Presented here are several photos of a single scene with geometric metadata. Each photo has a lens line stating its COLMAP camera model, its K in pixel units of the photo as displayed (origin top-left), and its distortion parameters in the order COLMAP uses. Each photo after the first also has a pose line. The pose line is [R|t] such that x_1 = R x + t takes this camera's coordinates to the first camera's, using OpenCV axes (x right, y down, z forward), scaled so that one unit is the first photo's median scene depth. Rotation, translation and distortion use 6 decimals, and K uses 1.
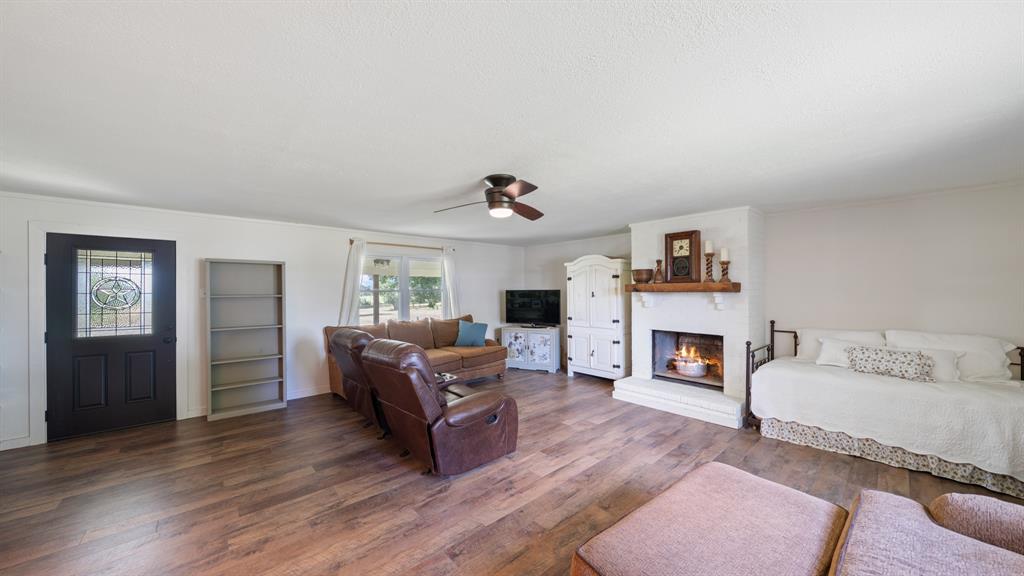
lens RADIAL K [[353.8, 0, 509.6], [0, 353.8, 291.0], [0, 0, 1]] dist [-0.000461, -0.000049]
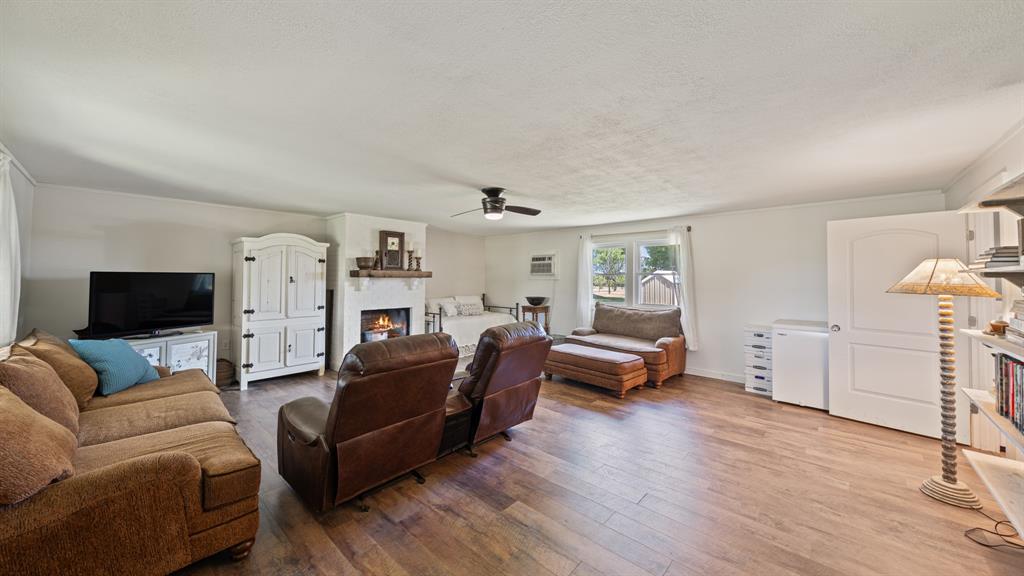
lens RADIAL K [[363.6, 0, 512.7], [0, 363.6, 268.1], [0, 0, 1]] dist [-0.000176, -0.000017]
pose [[-0.117925, 0.029766, 0.992576, -0.975023], [-0.009174, 0.999475, -0.031063, 0.006287], [-0.992980, -0.012769, -0.117590, 0.785229]]
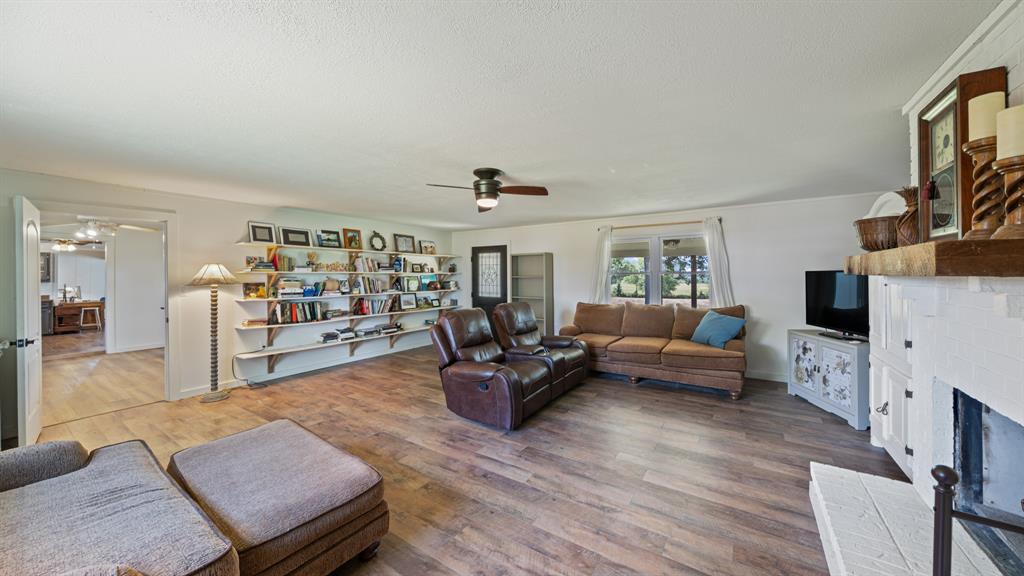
lens RADIAL K [[353.8, 0, 509.6], [0, 353.8, 291.0], [0, 0, 1]] dist [-0.000461, -0.000049]
pose [[0.251480, 0.046294, -0.966755, 0.749193], [0.005830, 0.998765, 0.049343, -0.000942], [0.967845, -0.018045, 0.250900, 0.571731]]
